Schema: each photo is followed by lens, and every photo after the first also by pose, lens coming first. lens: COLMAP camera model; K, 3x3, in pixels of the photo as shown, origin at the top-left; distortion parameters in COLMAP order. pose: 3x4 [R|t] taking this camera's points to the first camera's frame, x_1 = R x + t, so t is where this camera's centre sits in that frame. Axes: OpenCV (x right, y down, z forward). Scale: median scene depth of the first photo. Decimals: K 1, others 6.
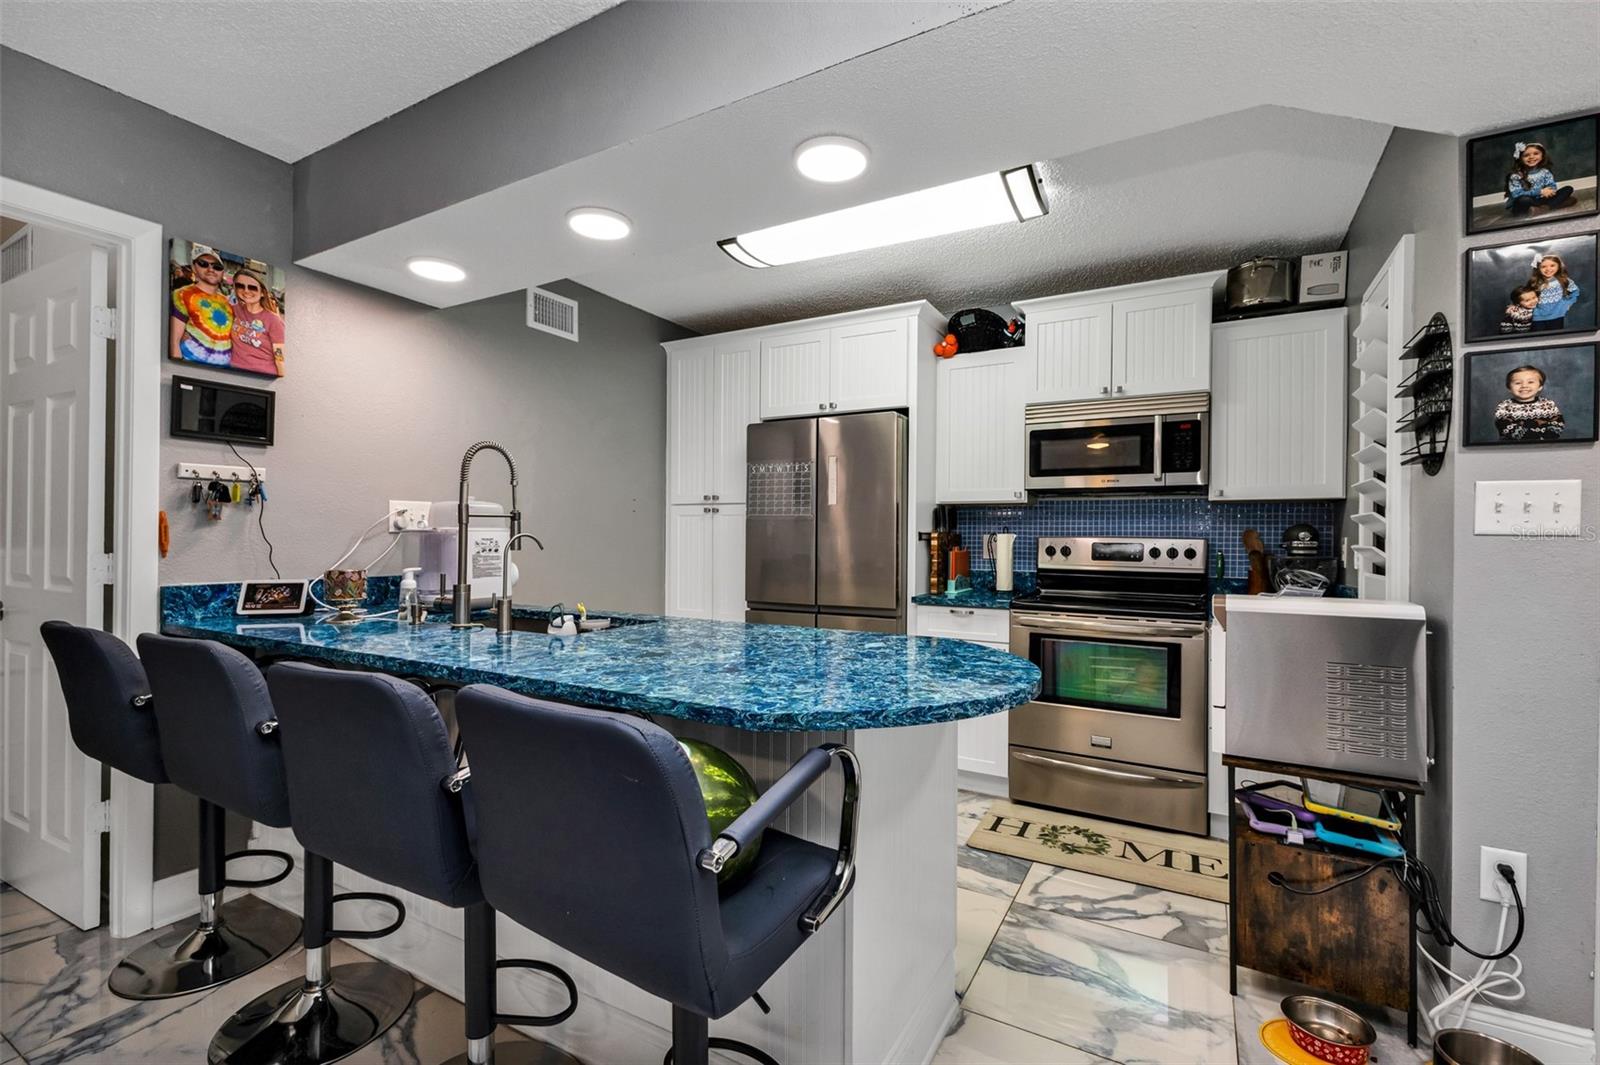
lens RADIAL K [[697.1, 0, 802.3], [0, 697.1, 537.5], [0, 0, 1]] dist [0.007686, -0.000276]
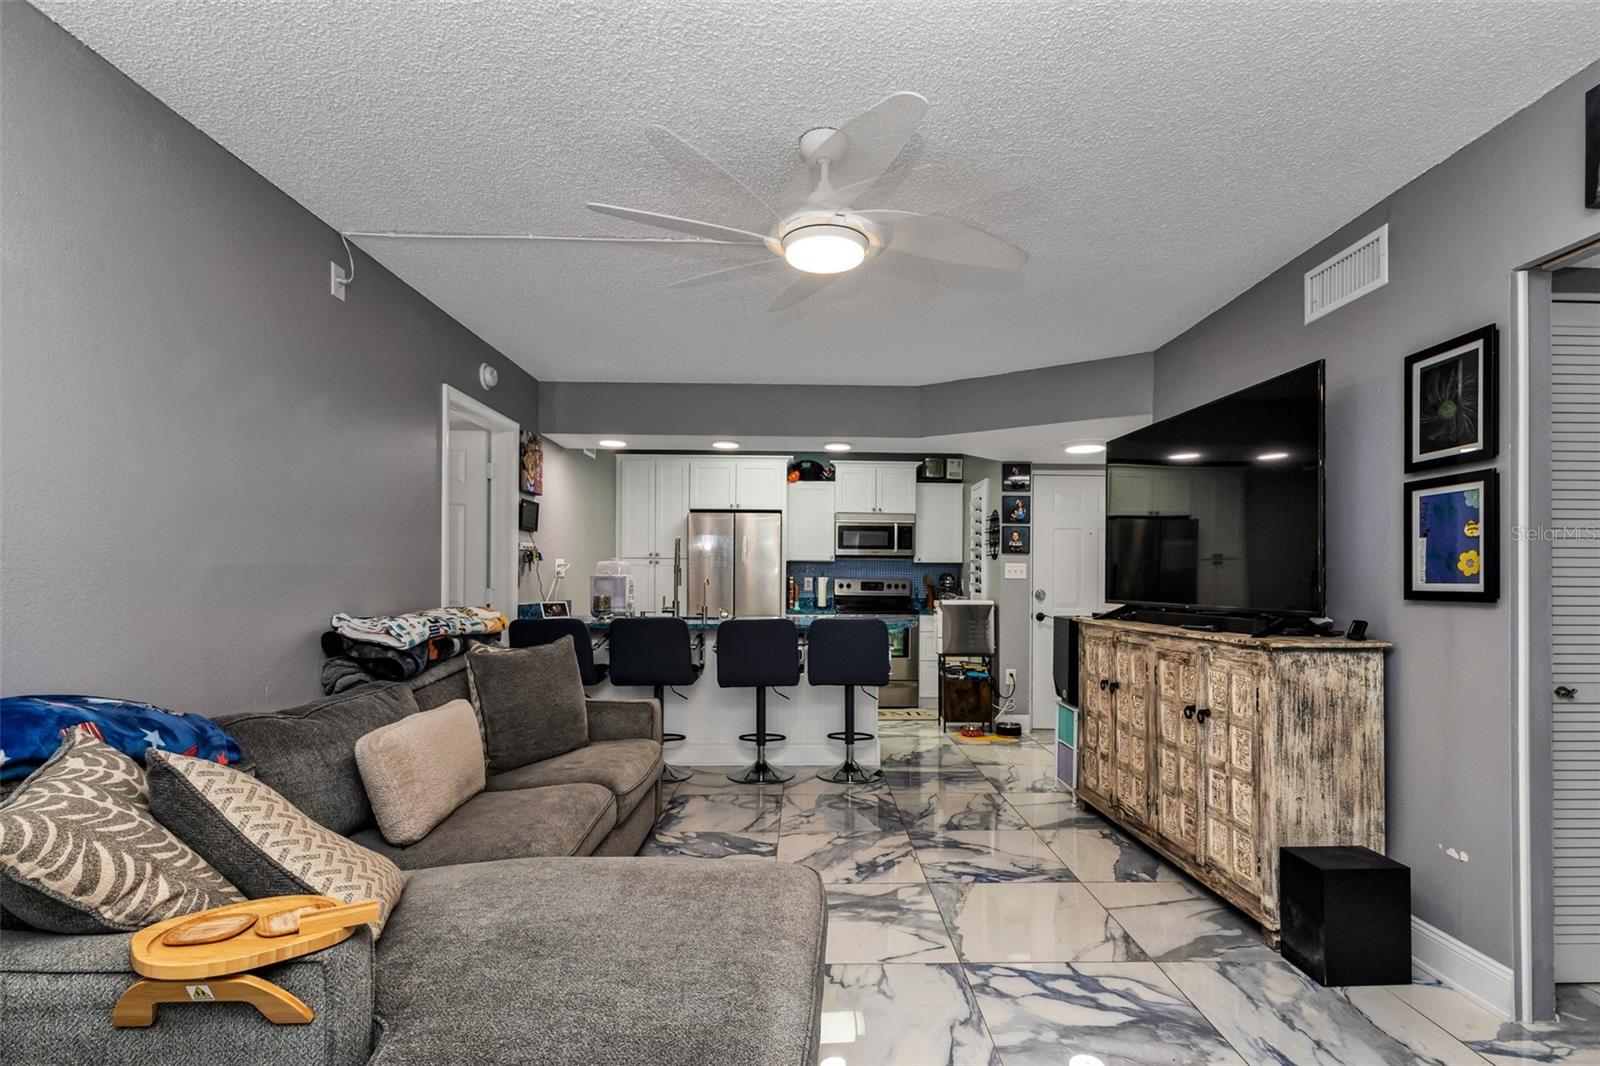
lens RADIAL K [[732.1, 0, 817.0], [0, 732.1, 572.5], [0, 0, 1]] dist [0.005204, 0.000431]
pose [[0.863025, 0.003190, 0.505152, -0.897790], [-0.000254, 0.999983, -0.005882, -0.007237], [-0.505162, 0.004948, 0.863011, -0.888855]]
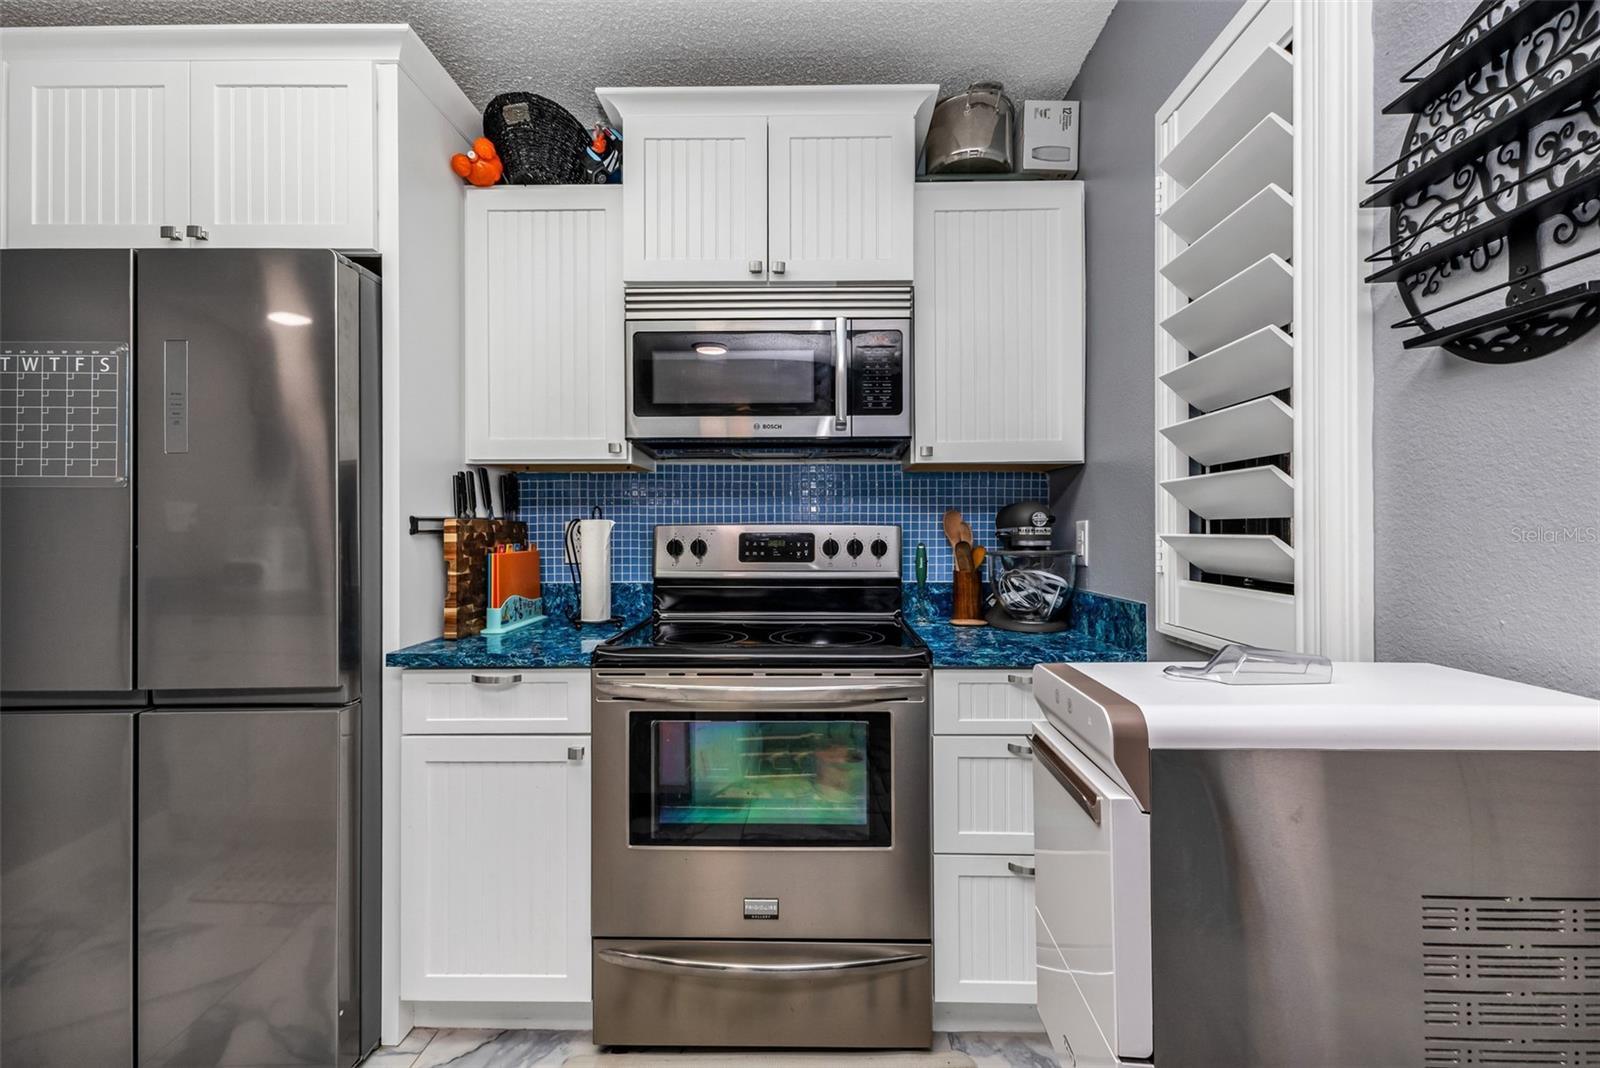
lens RADIAL K [[702.8, 0, 806.1], [0, 702.8, 529.6], [0, 0, 1]] dist [0.000271, -0.000163]
pose [[0.879607, -0.012464, 0.475538, 0.207028], [0.011578, 0.999921, 0.004793, 0.002425], [-0.475560, 0.001290, 0.879682, 0.512038]]
